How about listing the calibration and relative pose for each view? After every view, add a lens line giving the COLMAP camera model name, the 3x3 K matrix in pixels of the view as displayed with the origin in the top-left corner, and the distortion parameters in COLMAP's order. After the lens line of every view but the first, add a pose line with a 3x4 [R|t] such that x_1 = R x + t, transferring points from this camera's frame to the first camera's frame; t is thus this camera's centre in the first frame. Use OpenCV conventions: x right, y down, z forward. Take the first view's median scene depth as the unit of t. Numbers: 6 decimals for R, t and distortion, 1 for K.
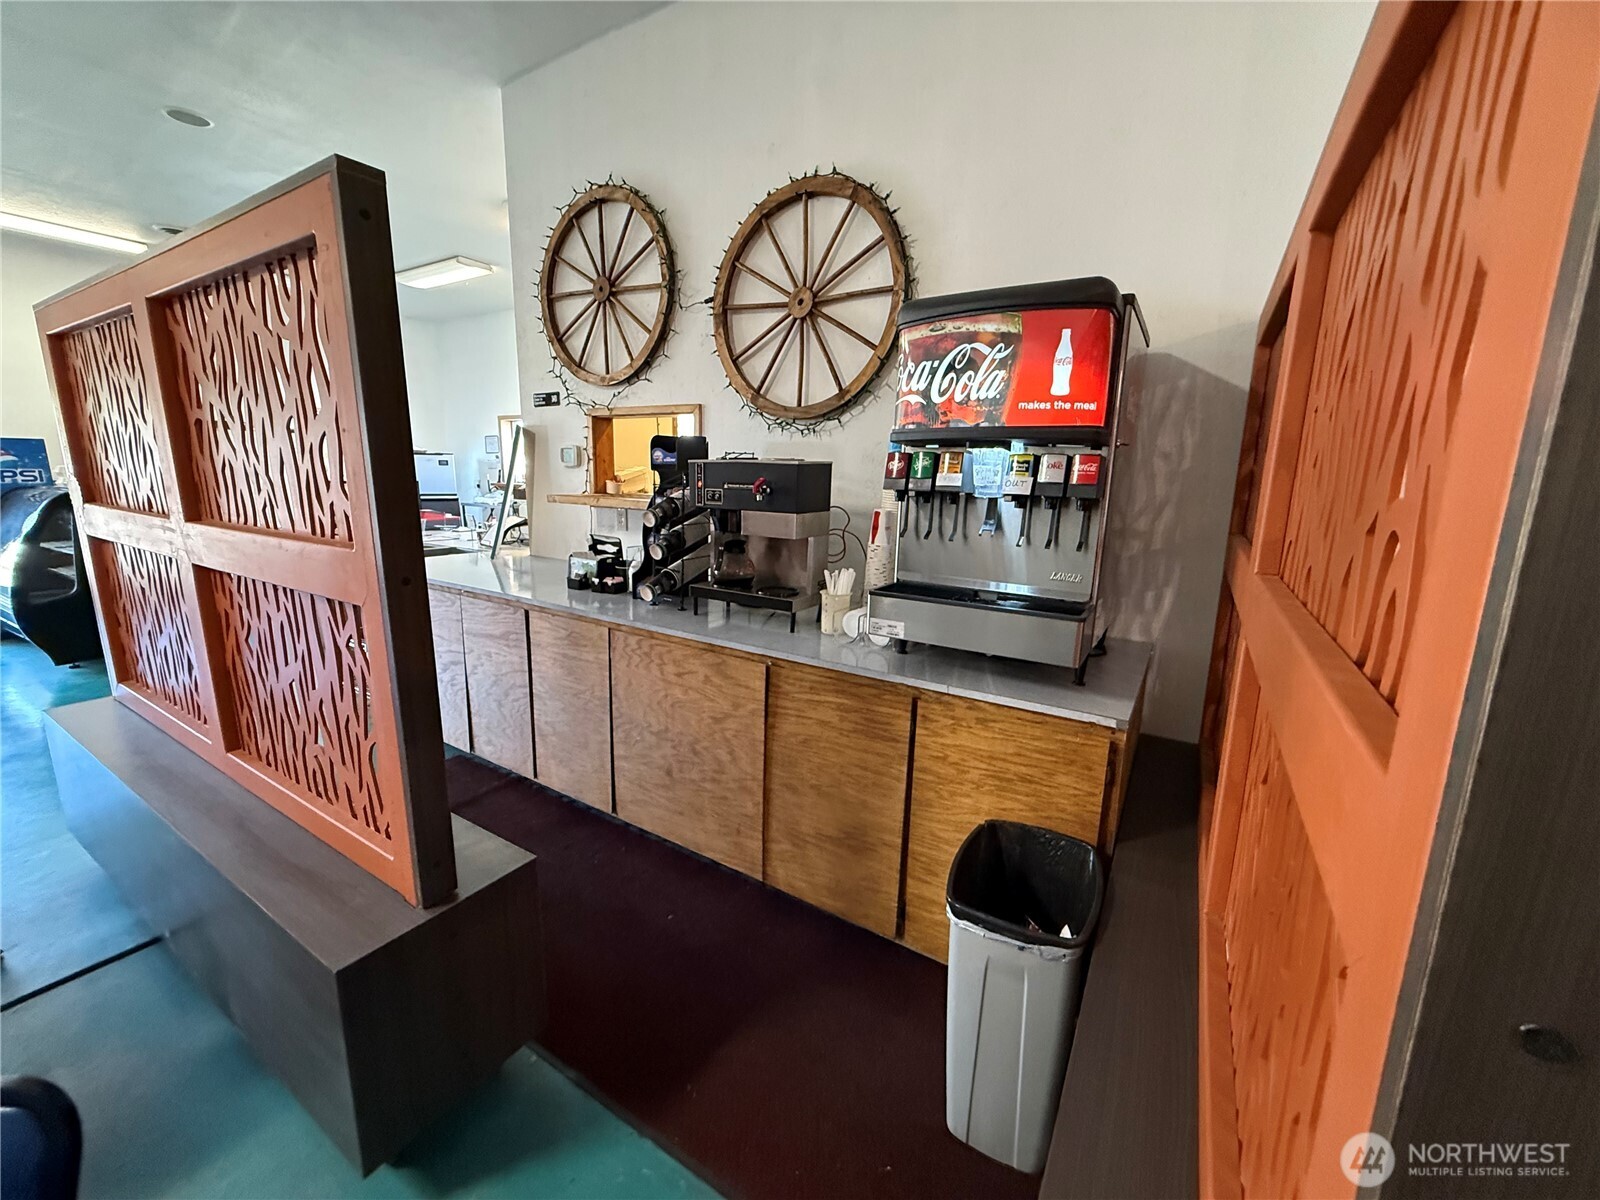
lens RADIAL K [[640.0, 0, 793.7], [0, 640.0, 601.7], [0, 0, 1]] dist [0.000163, -0.000147]
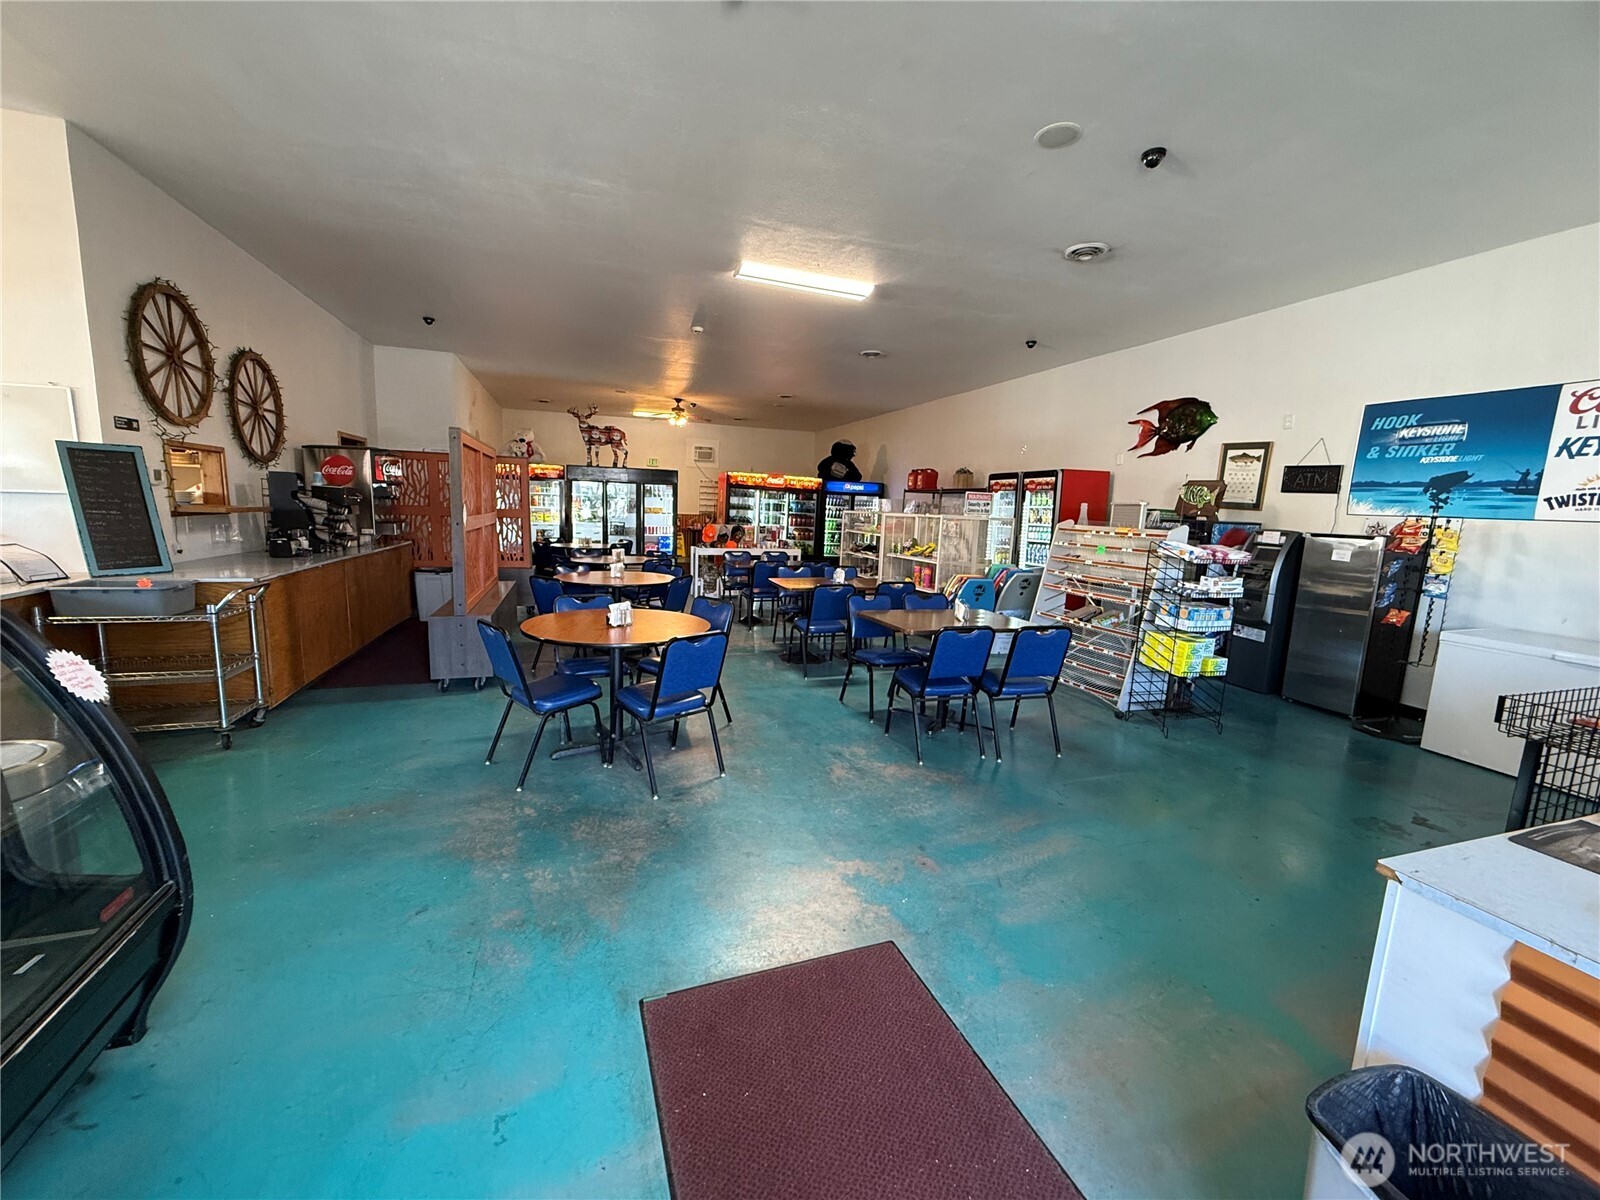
lens RADIAL K [[640.0, 0, 793.7], [0, 640.0, 601.7], [0, 0, 1]] dist [0.000163, -0.000147]
pose [[-0.781631, -0.141781, 0.607413, -2.121795], [0.073216, 0.946235, 0.315084, -0.309951], [-0.619429, 0.290752, -0.729226, 1.262750]]
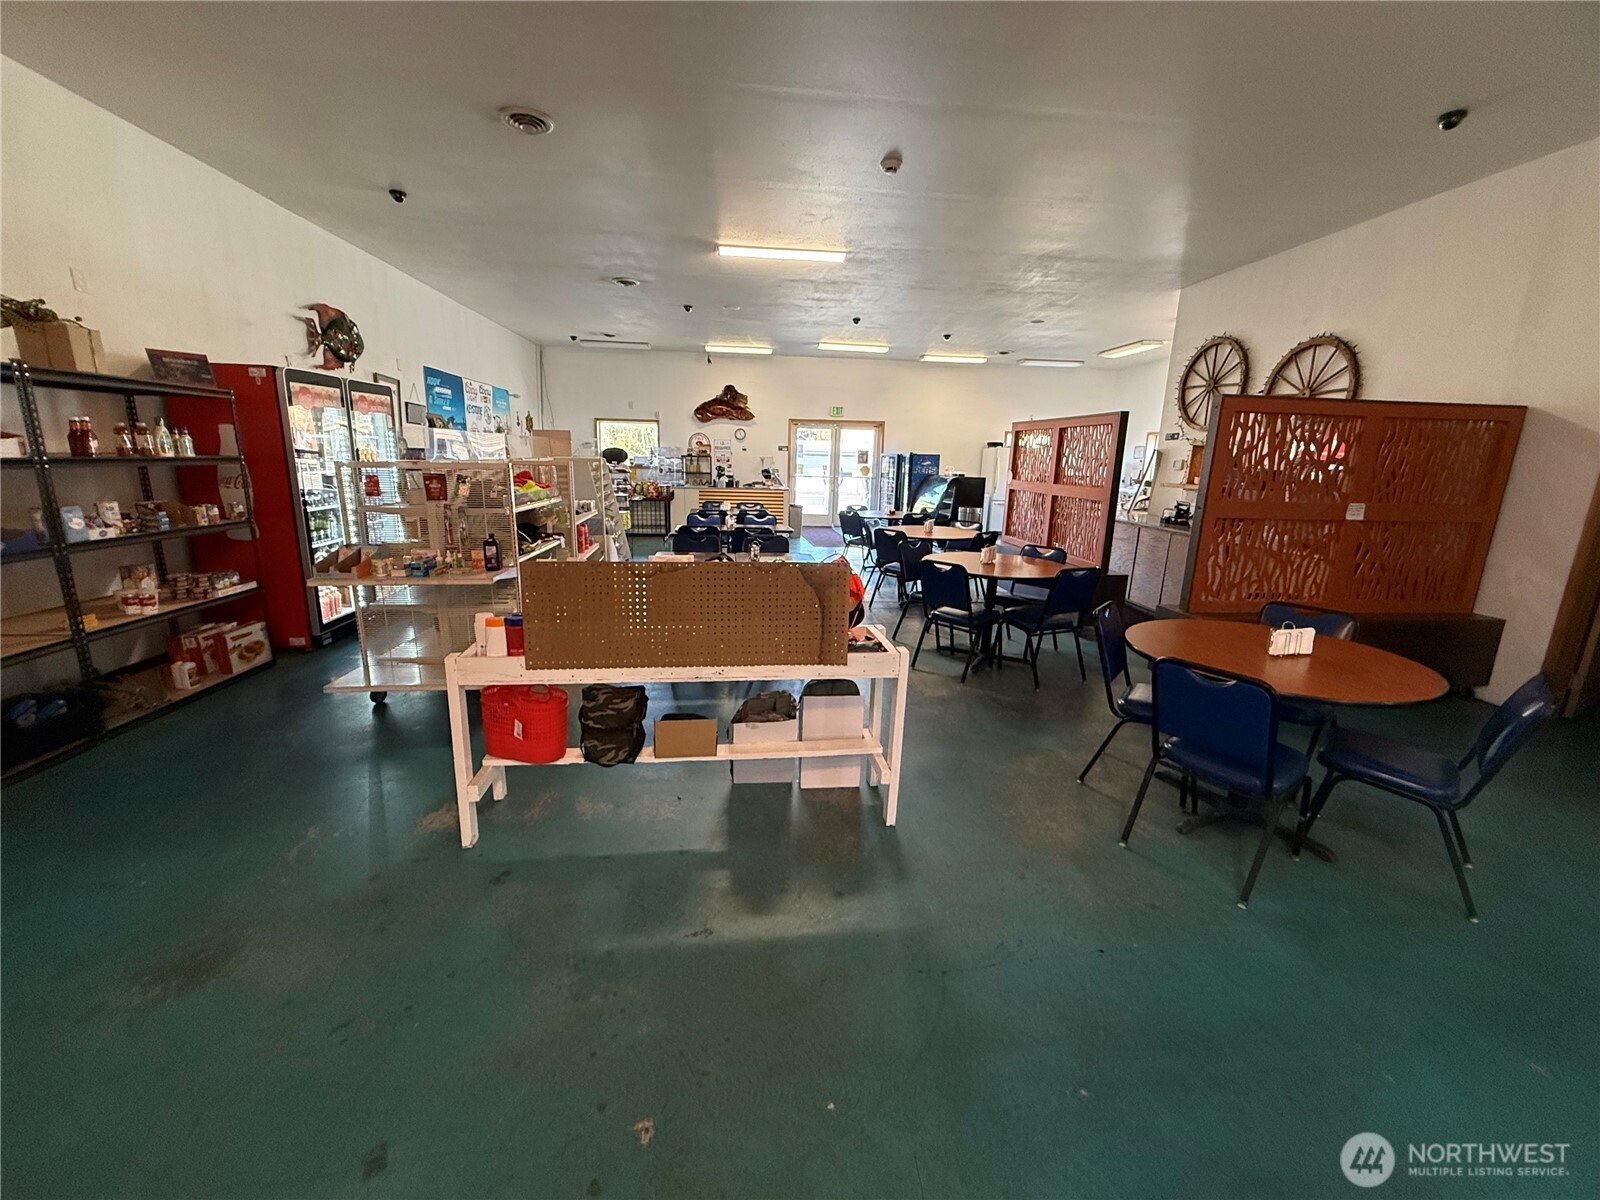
lens RADIAL K [[640.0, 0, 793.7], [0, 640.0, 601.7], [0, 0, 1]] dist [0.000163, -0.000147]
pose [[0.614527, 0.171845, -0.769951, 0.562878], [-0.170972, 0.981802, 0.082669, 0.249835], [0.770146, 0.080838, 0.632725, -1.239523]]
